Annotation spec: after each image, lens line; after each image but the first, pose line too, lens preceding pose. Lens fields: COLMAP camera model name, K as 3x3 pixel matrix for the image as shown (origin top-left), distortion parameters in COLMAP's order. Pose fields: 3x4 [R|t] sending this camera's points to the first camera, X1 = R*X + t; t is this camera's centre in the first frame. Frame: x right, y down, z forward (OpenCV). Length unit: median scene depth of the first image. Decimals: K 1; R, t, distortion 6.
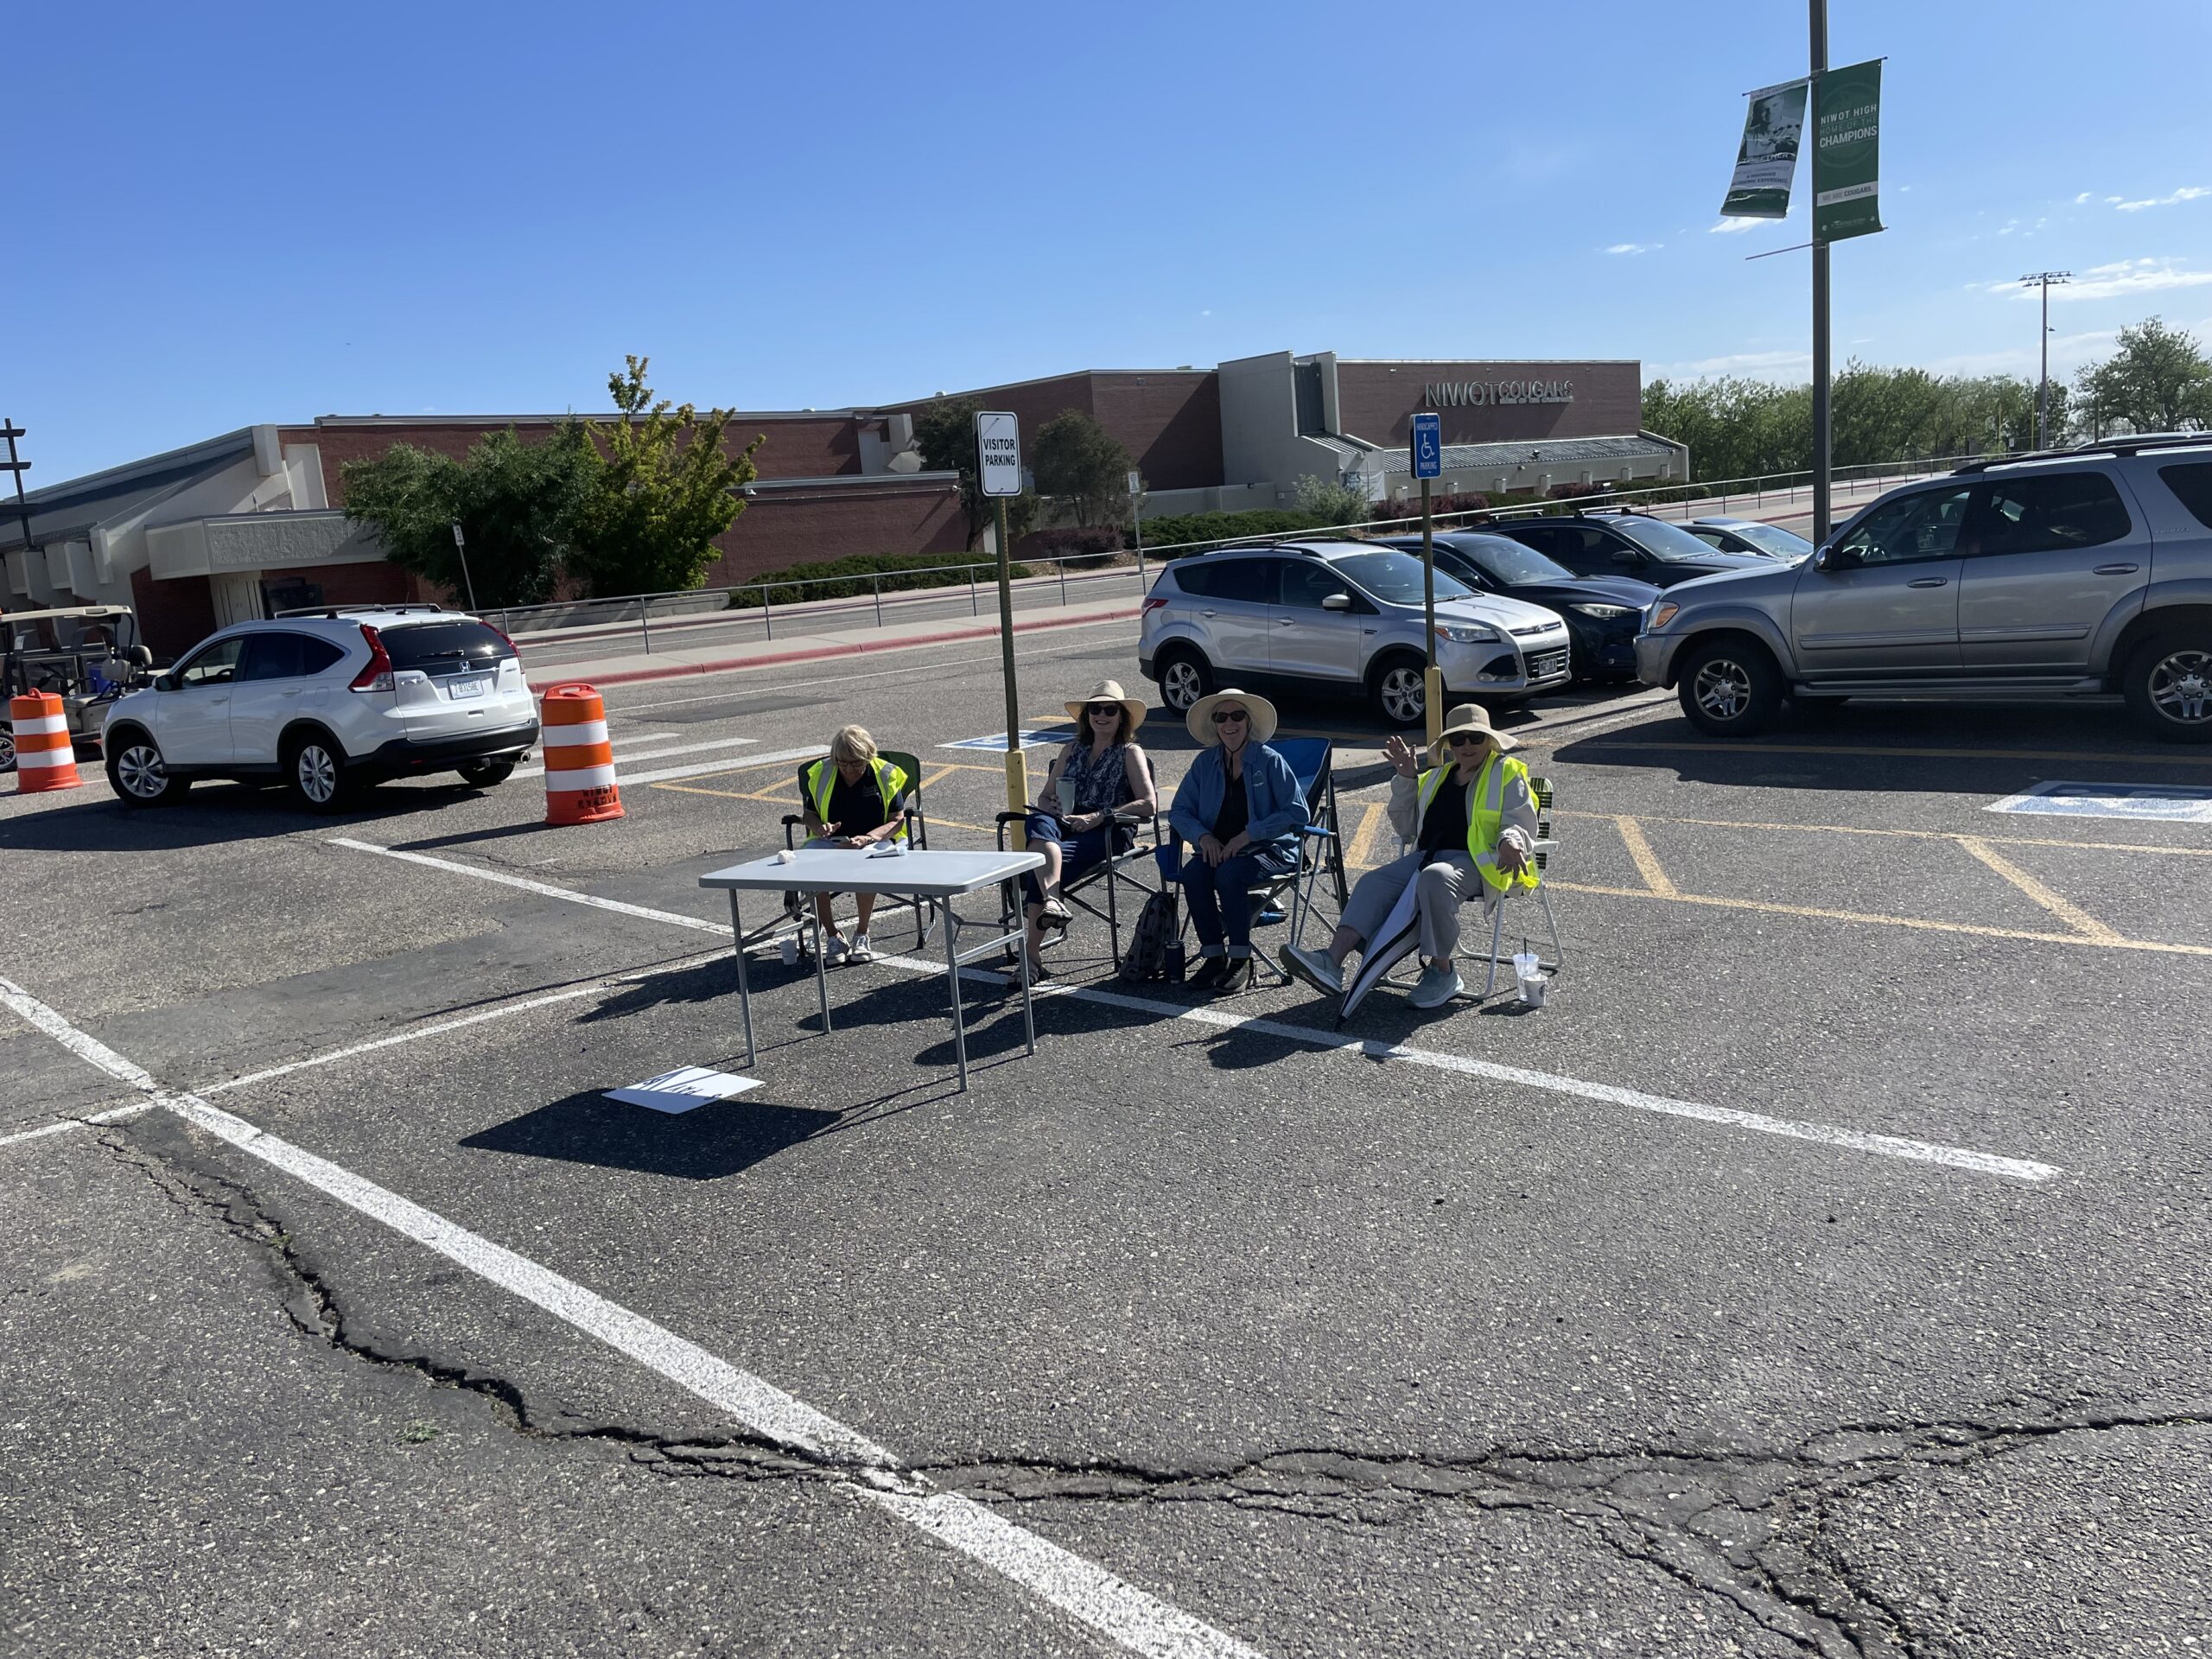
lens RADIAL K [[1700.8, 0, 1123.7], [0, 1700.8, 817.1], [0, 0, 1]] dist [0.098357, -0.142046]
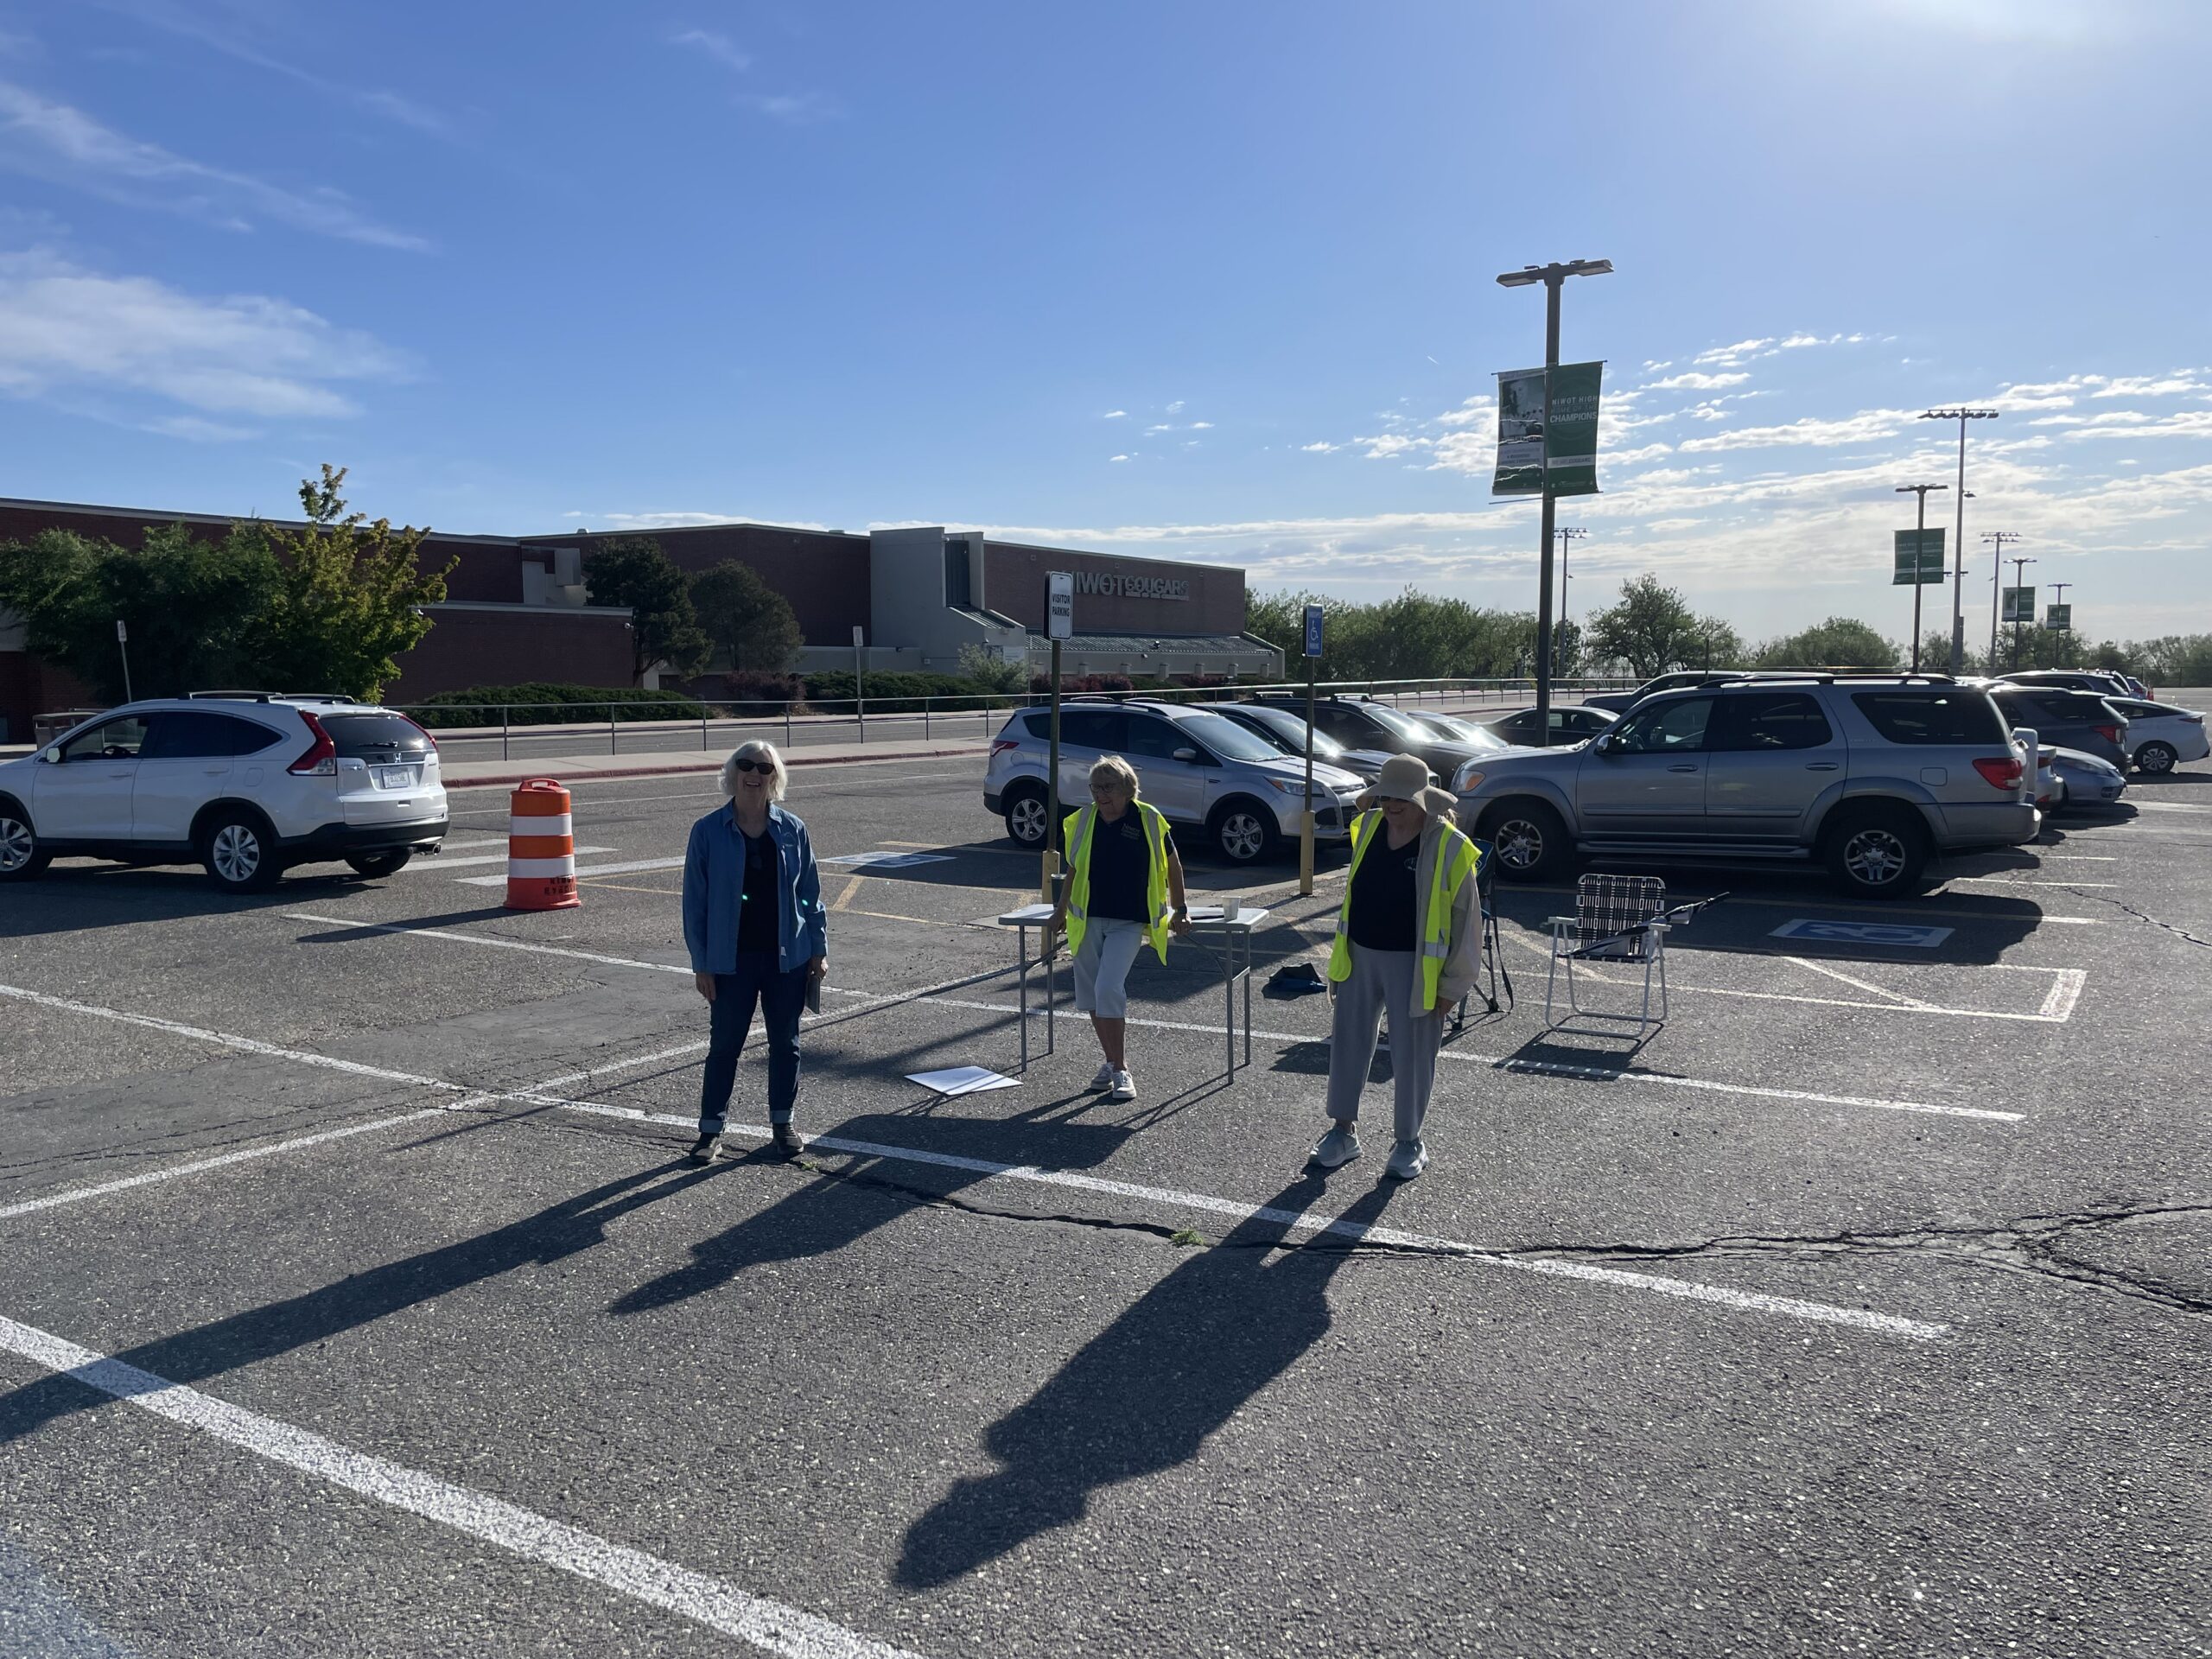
lens RADIAL K [[1700.8, 0, 1123.7], [0, 1700.8, 817.1], [0, 0, 1]] dist [0.098357, -0.142046]
pose [[0.967322, 0.059586, 0.246451, -0.180886], [-0.035300, 0.994177, -0.101816, 0.032949], [-0.251083, 0.089789, 0.963792, -0.094724]]
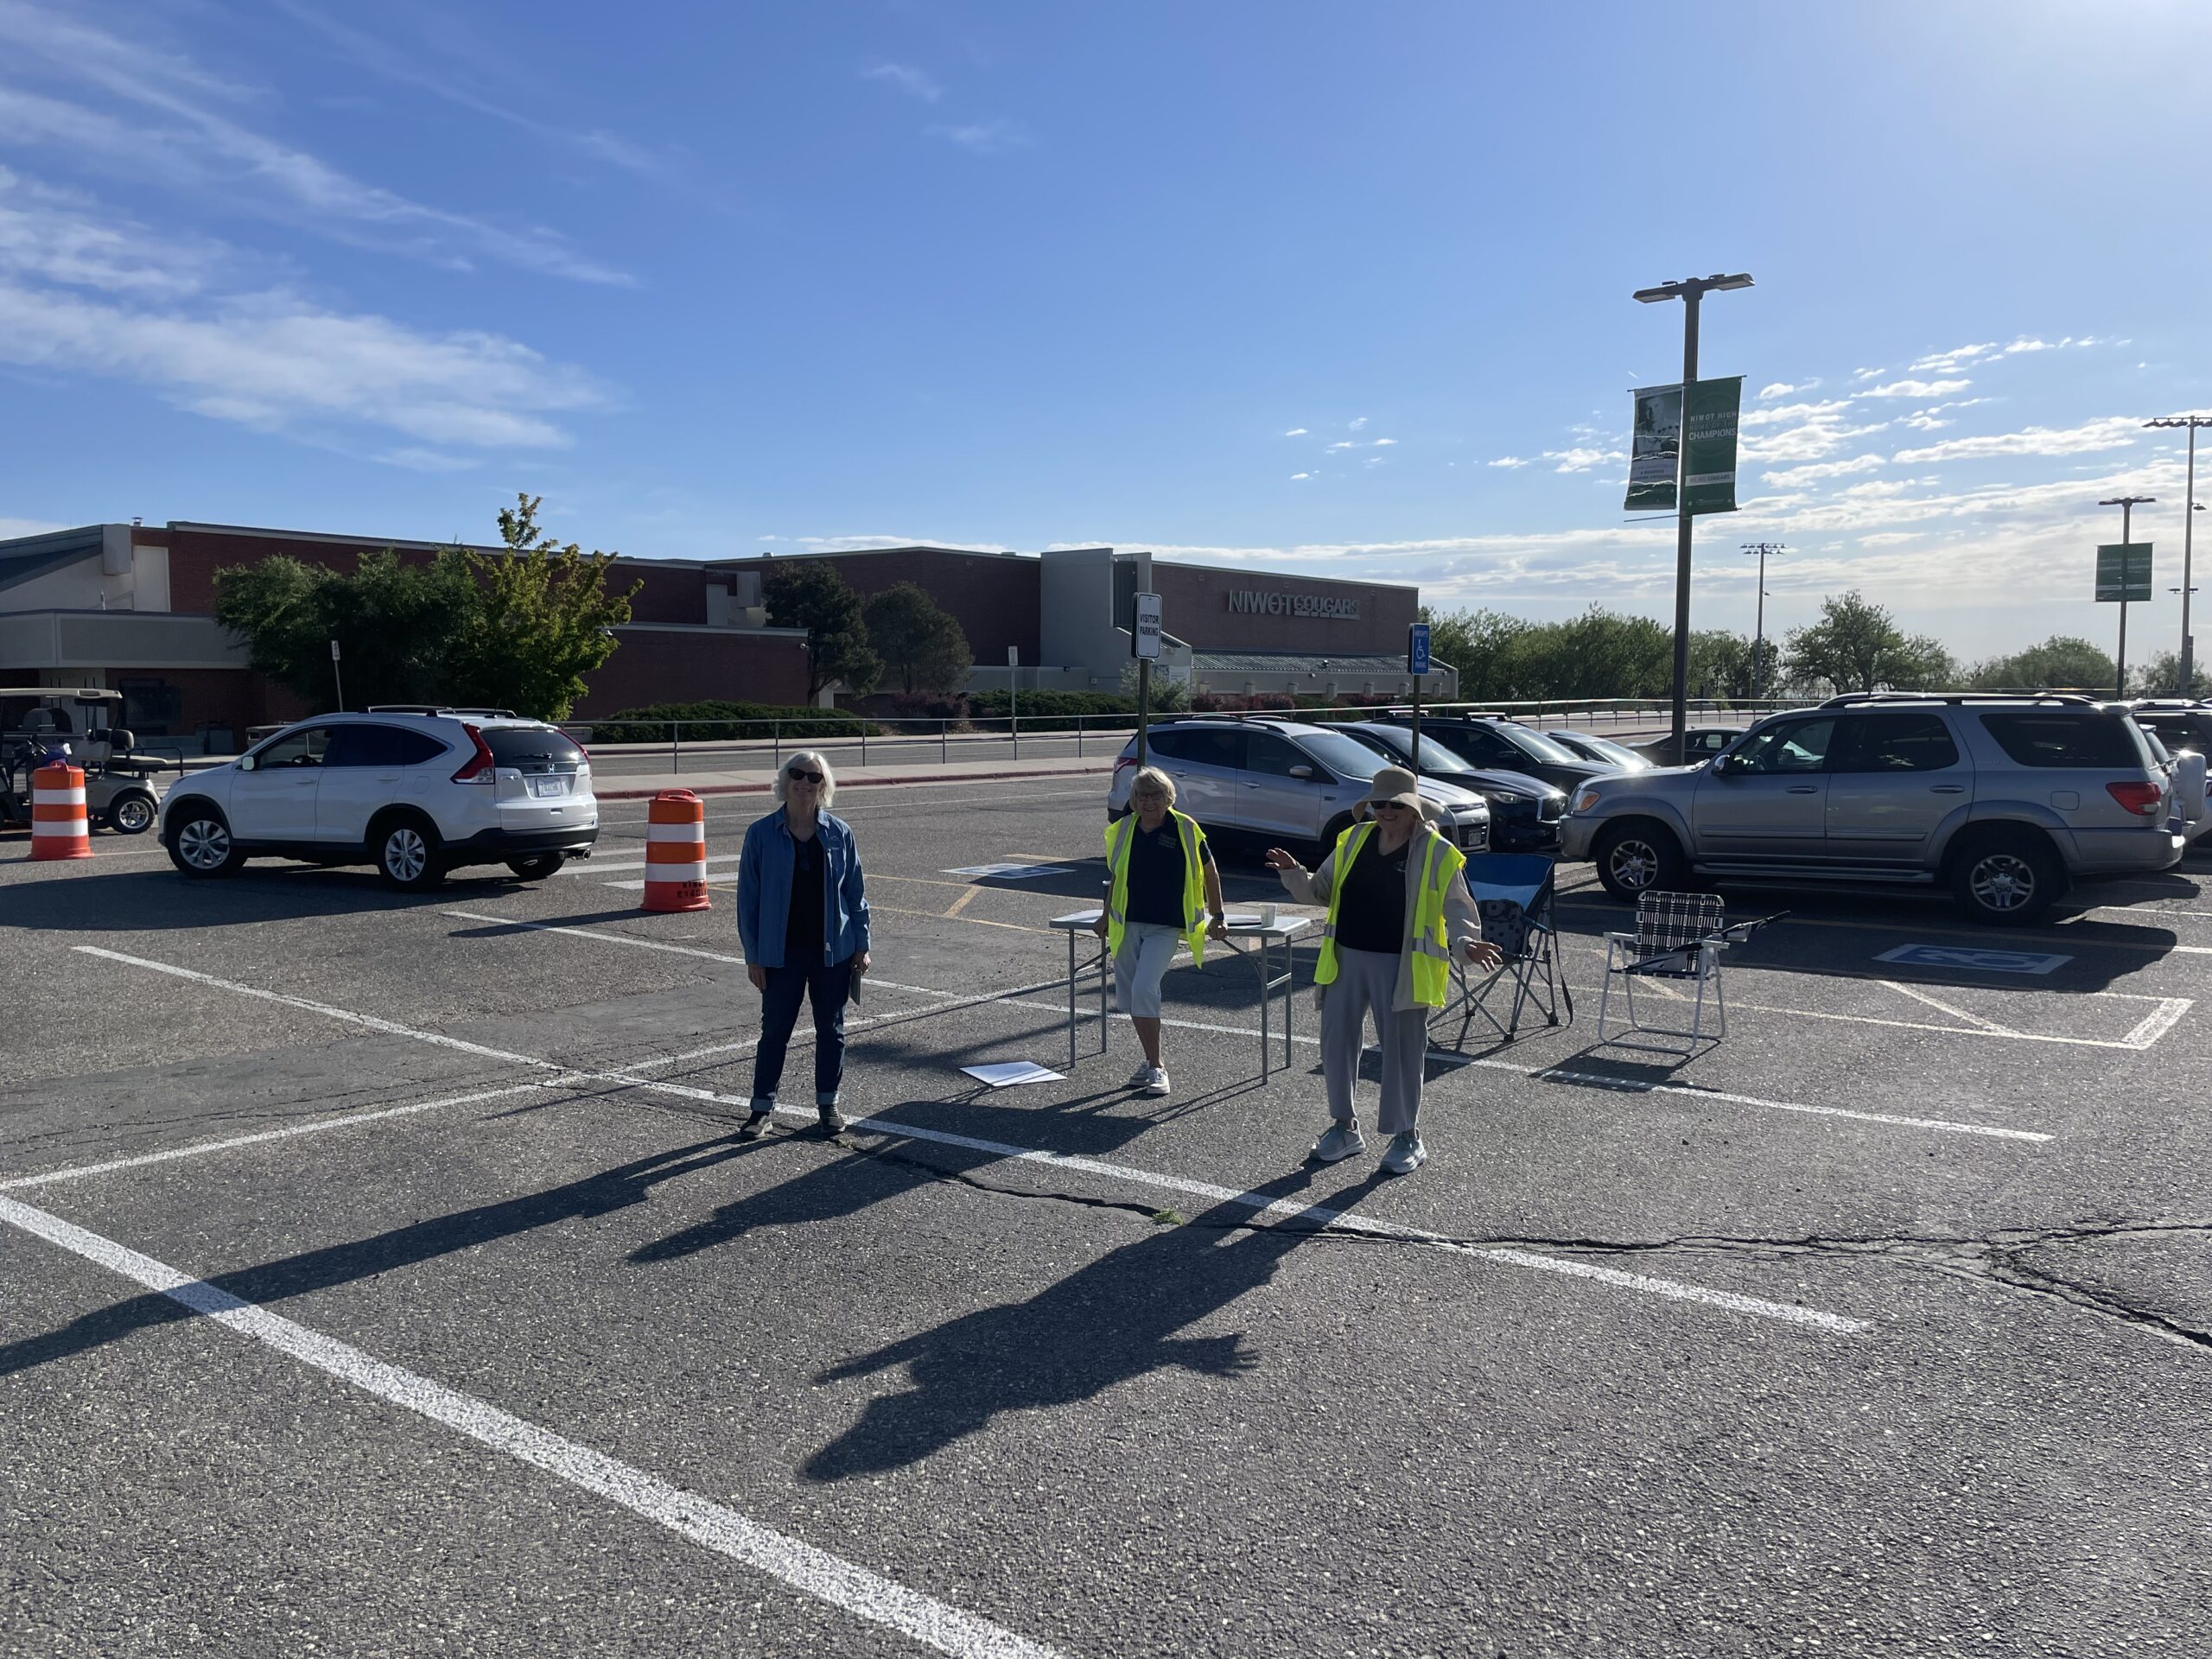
lens RADIAL K [[1706.2, 0, 1113.5], [0, 1706.2, 828.7], [0, 0, 1]] dist [0.096822, -0.142238]
pose [[0.987759, 0.072681, 0.138020, -0.148140], [-0.058875, 0.993081, -0.101611, 0.036761], [-0.144450, 0.092241, 0.985203, -0.125882]]
